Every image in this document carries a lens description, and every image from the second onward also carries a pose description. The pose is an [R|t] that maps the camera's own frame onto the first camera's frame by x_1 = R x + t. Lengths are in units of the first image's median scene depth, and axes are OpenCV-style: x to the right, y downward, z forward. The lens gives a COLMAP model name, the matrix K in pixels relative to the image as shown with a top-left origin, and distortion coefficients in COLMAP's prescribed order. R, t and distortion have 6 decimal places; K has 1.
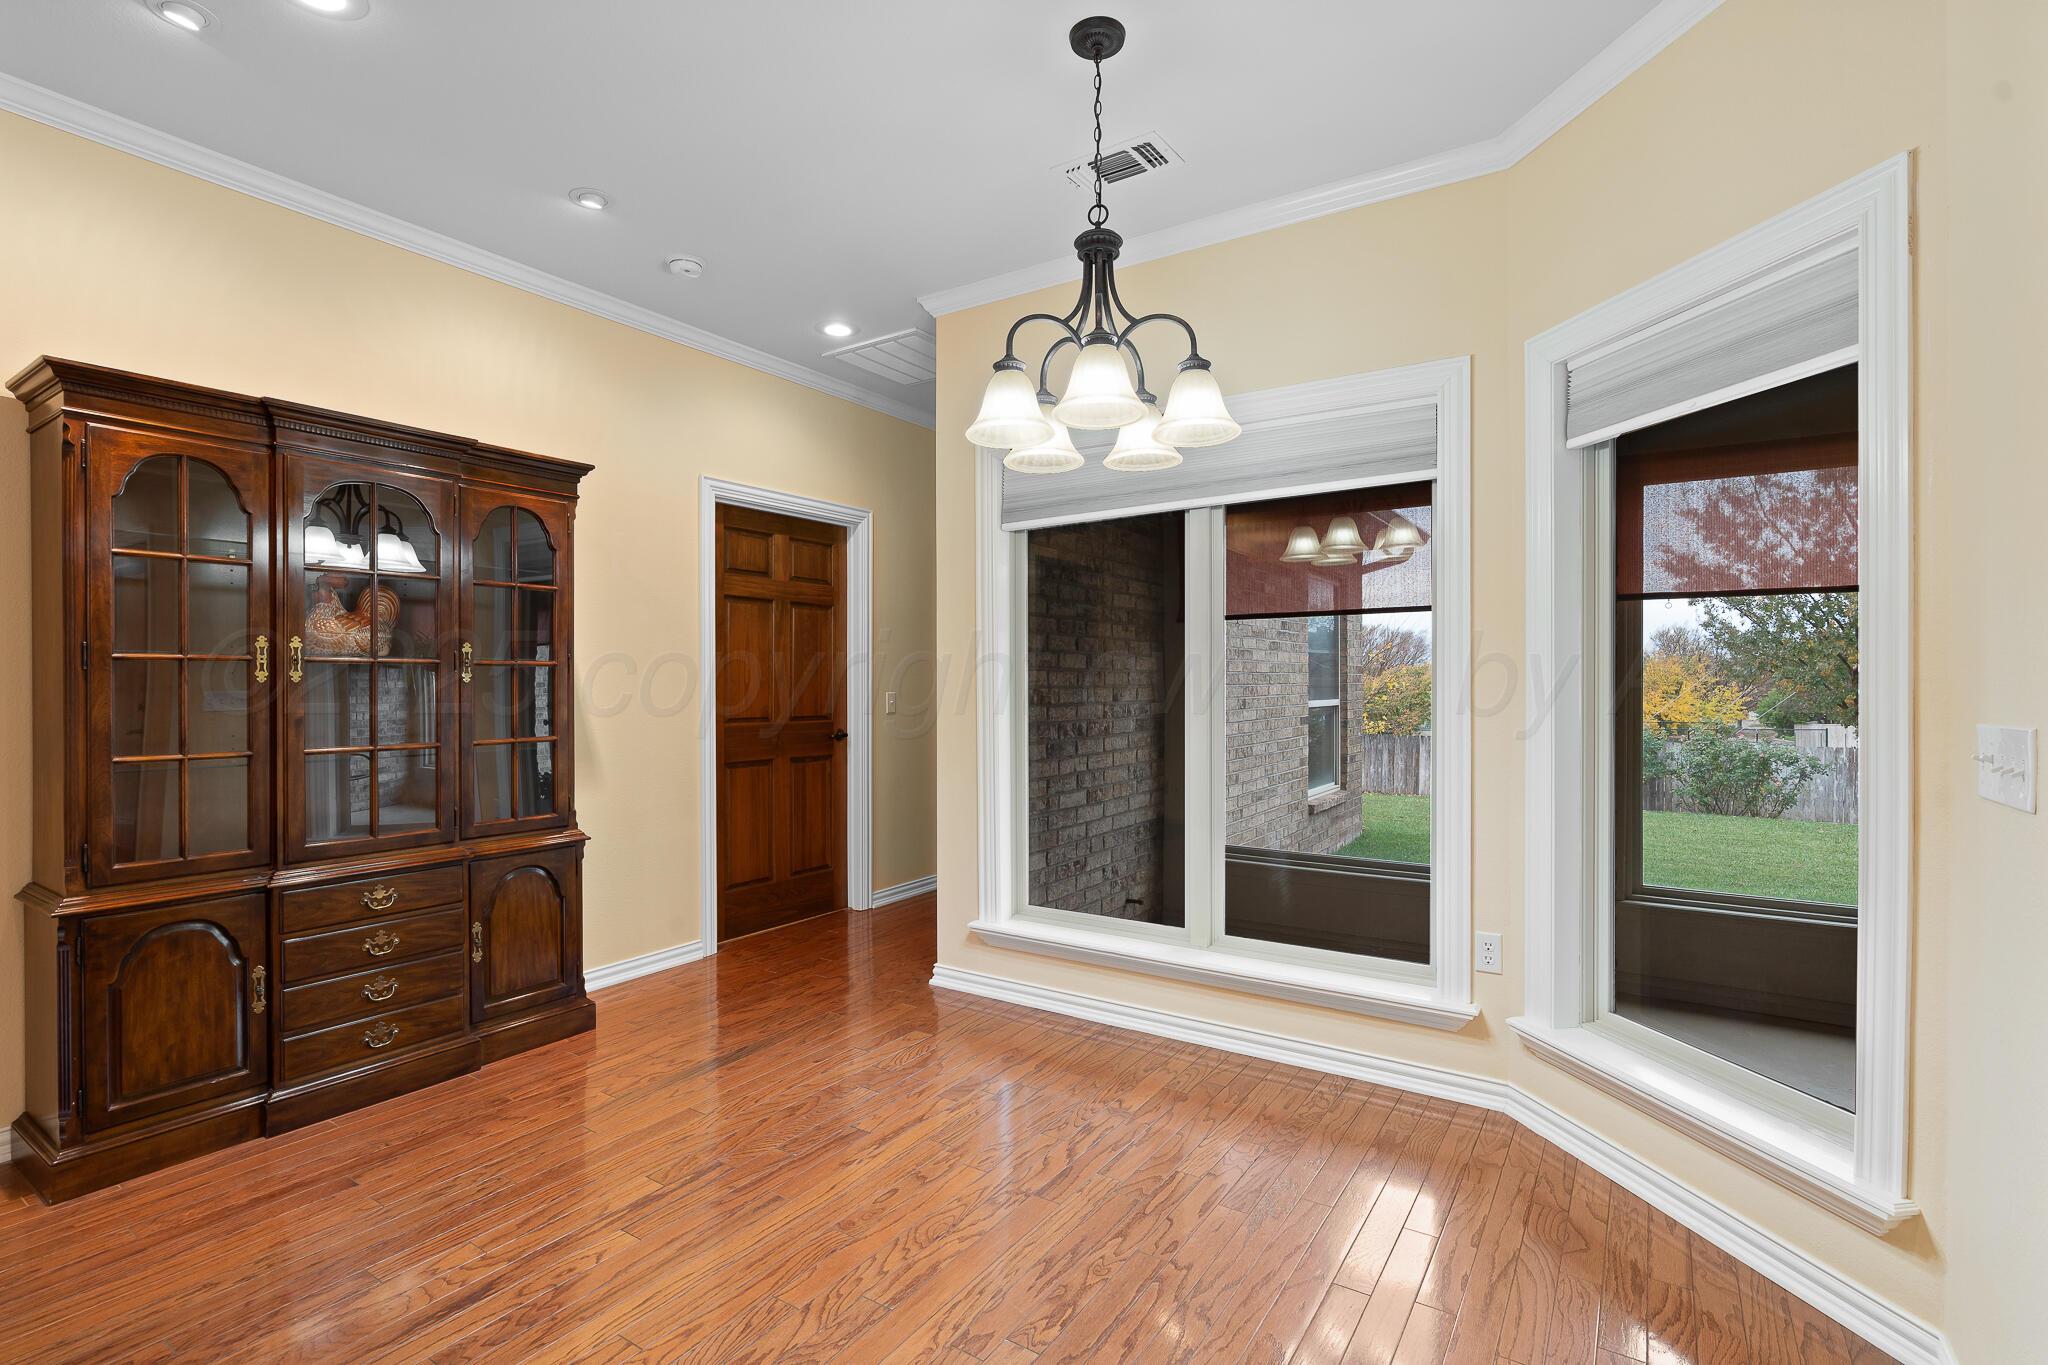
lens RADIAL K [[1013.3, 0, 1042.7], [0, 1013.3, 682.2], [0, 0, 1]] dist [0.015492, 0.000785]
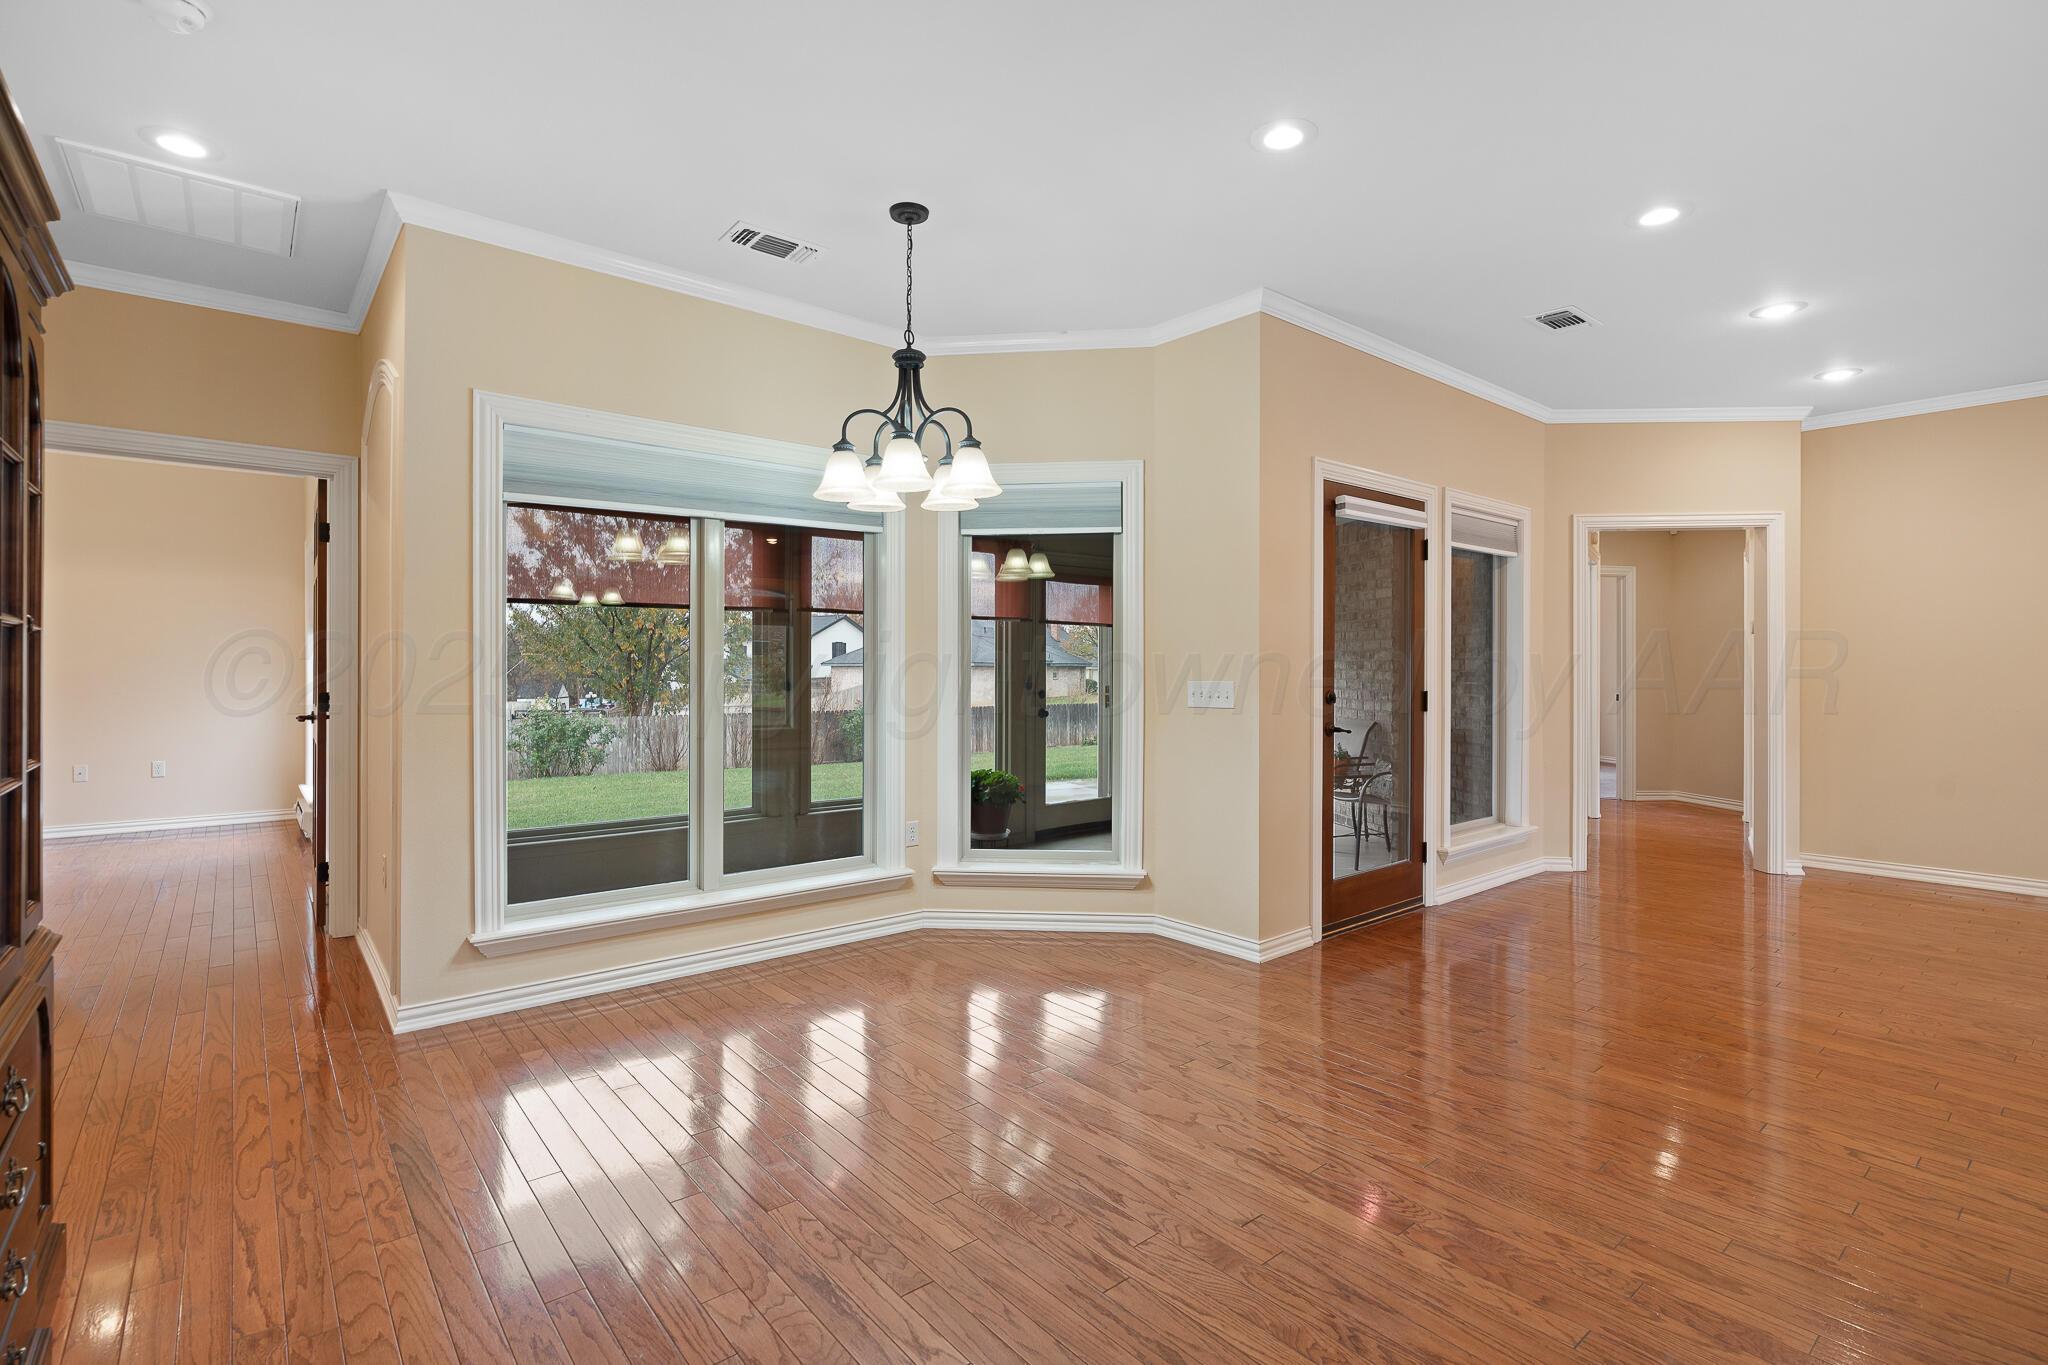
lens RADIAL K [[972.3, 0, 1026.0], [0, 972.3, 607.0], [0, 0, 1]] dist [-0.026340, 0.000294]
pose [[0.298333, 0.055225, 0.952863, -0.874474], [0.007159, 0.998167, -0.060092, -0.003168], [-0.954435, 0.024749, 0.297391, 0.311540]]
